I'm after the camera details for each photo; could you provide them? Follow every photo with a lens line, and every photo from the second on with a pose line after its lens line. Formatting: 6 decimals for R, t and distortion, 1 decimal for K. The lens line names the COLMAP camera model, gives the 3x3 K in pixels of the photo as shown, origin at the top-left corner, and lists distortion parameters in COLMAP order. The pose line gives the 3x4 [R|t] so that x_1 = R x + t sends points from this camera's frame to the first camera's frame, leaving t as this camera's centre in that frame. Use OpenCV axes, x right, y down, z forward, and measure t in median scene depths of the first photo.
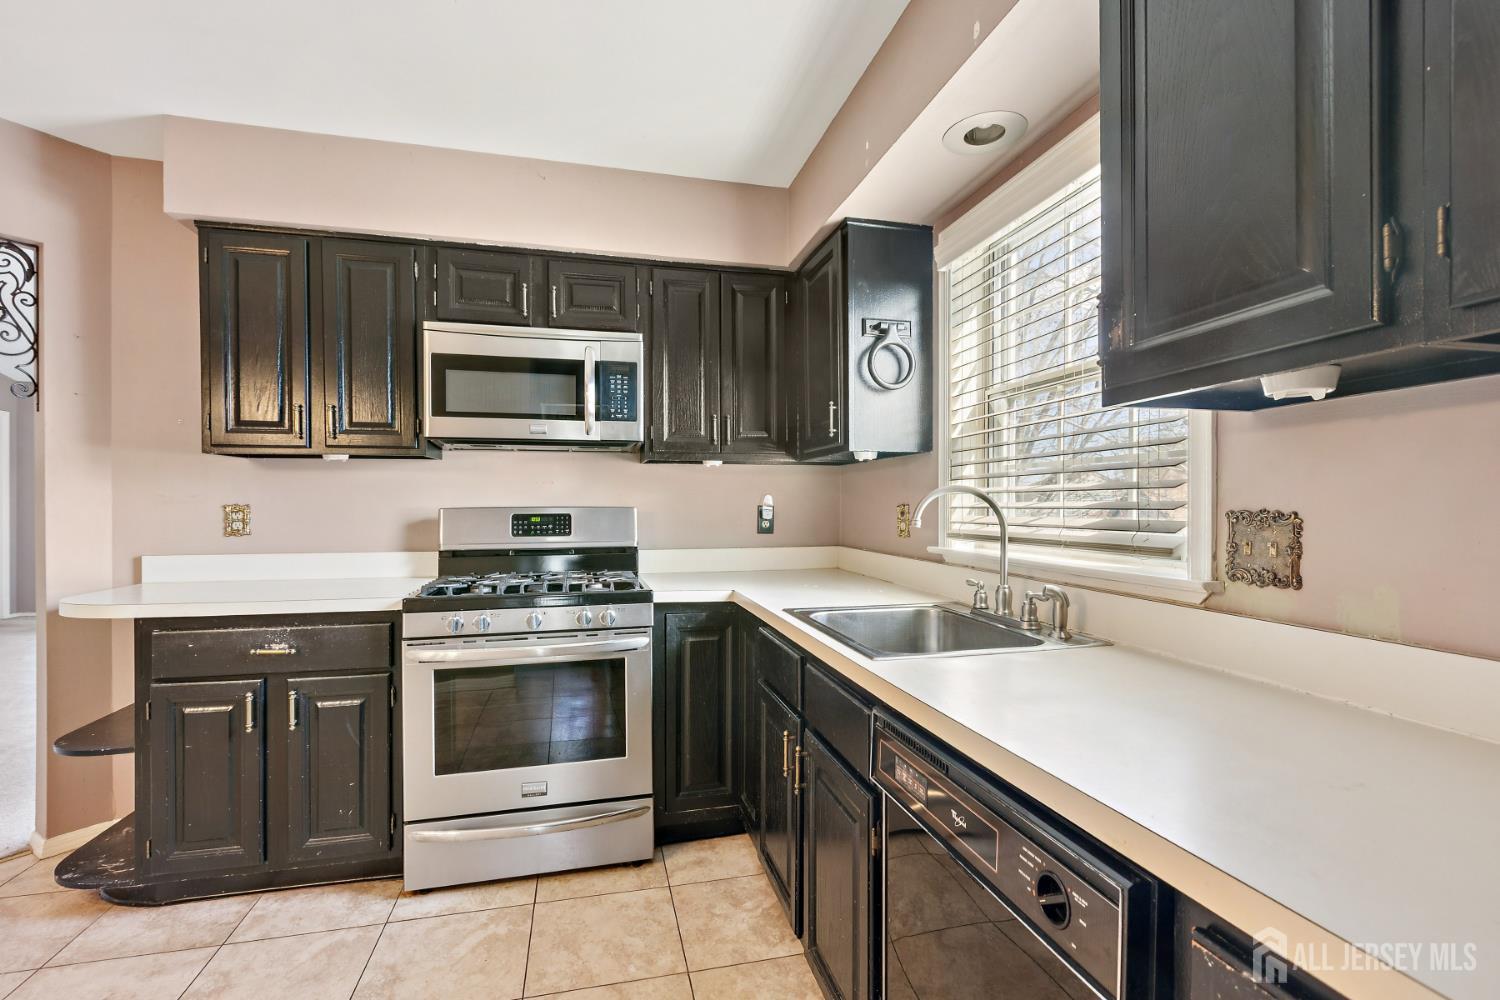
lens RADIAL K [[687.4, 0, 766.0], [0, 687.4, 509.6], [0, 0, 1]] dist [-0.001387, -0.000056]
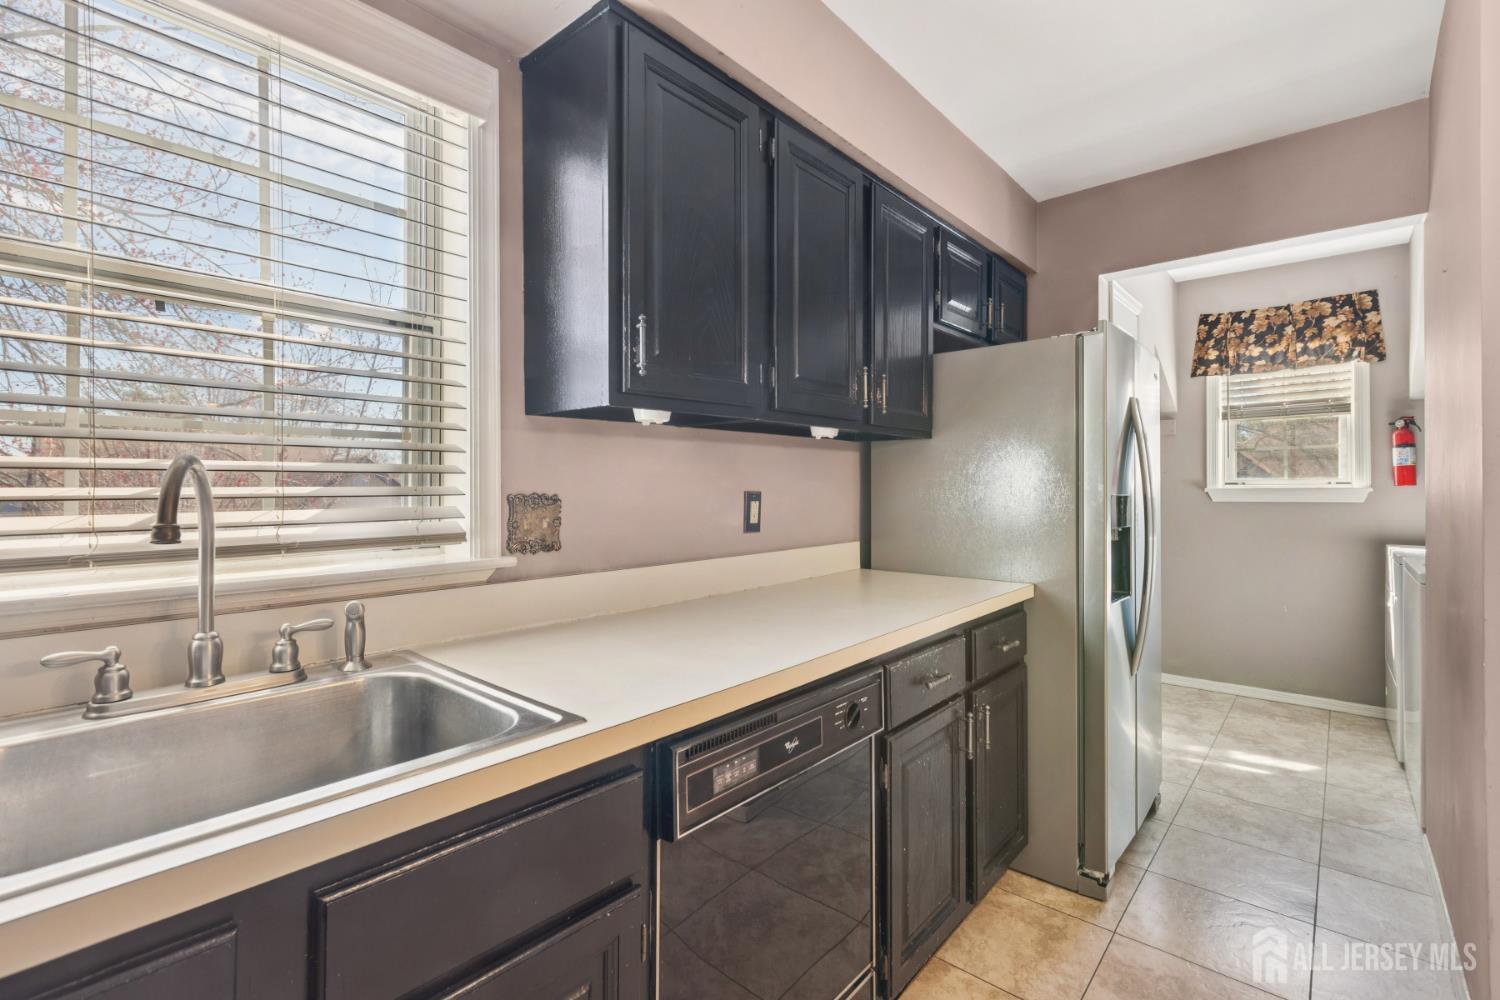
lens RADIAL K [[683.1, 0, 730.6], [0, 683.1, 487.7], [0, 0, 1]] dist [-0.001409, -0.000881]
pose [[-0.549130, -0.002177, 0.835734, -0.313896], [0.008272, 0.999933, 0.008040, -0.010394], [-0.835696, 0.011328, -0.549076, 0.806976]]
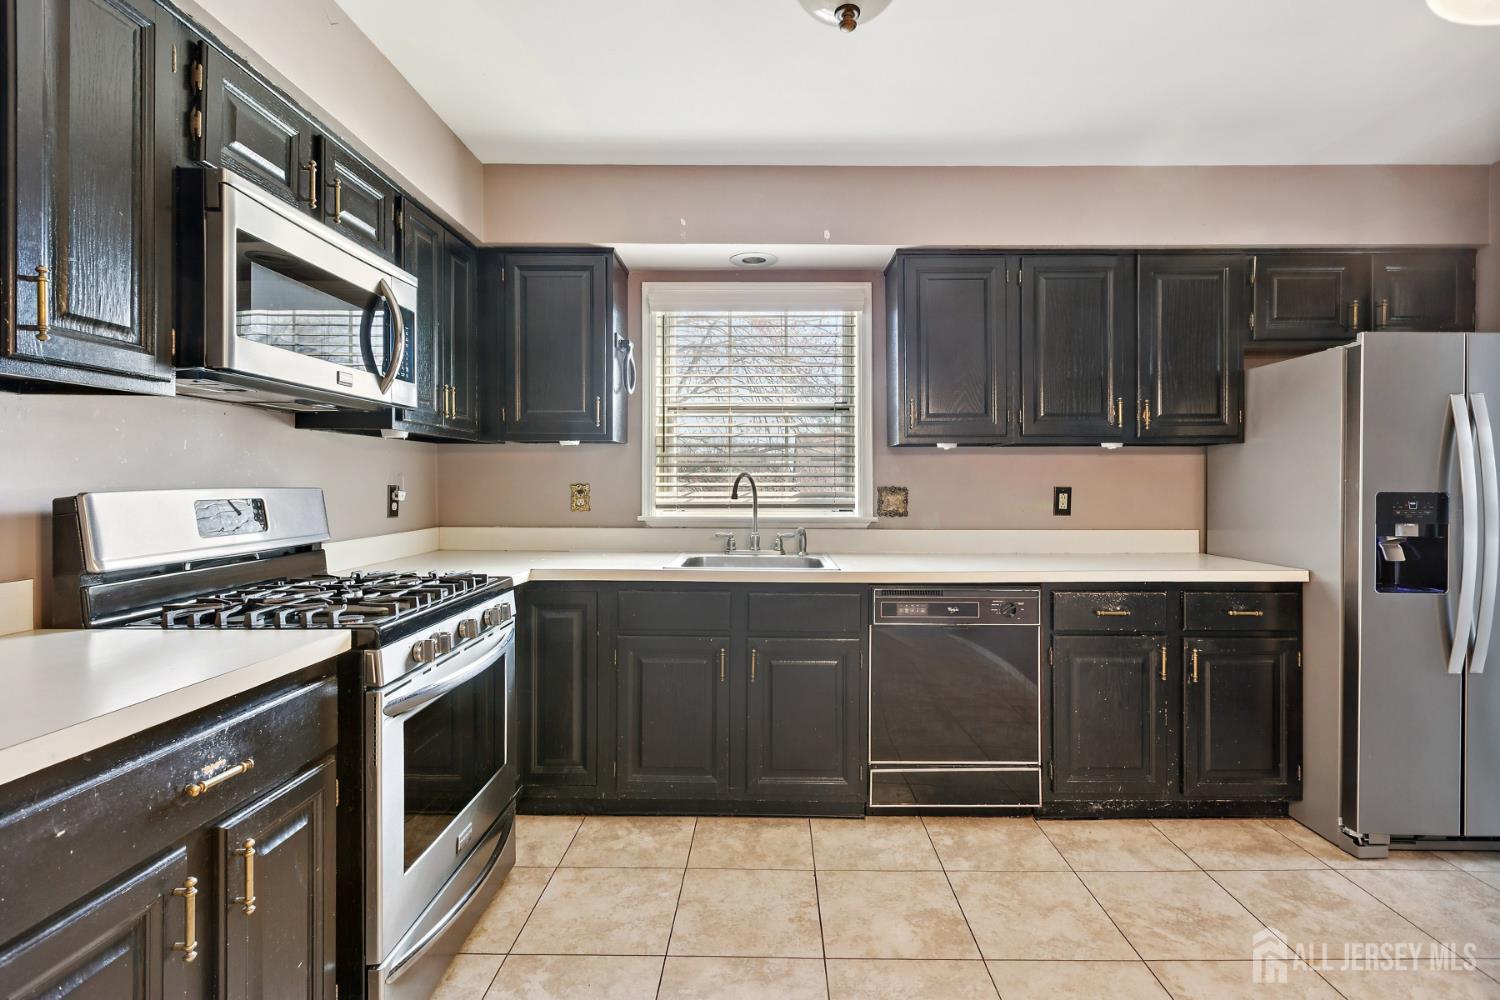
lens RADIAL K [[694.0, 0, 756.1], [0, 694.0, 490.9], [0, 0, 1]] dist [0.004122, 0.000336]
pose [[0.261851, -0.009761, 0.965059, -1.077256], [0.006930, 0.999942, 0.008233, -0.004676], [-0.965084, 0.004532, 0.261903, 0.472598]]
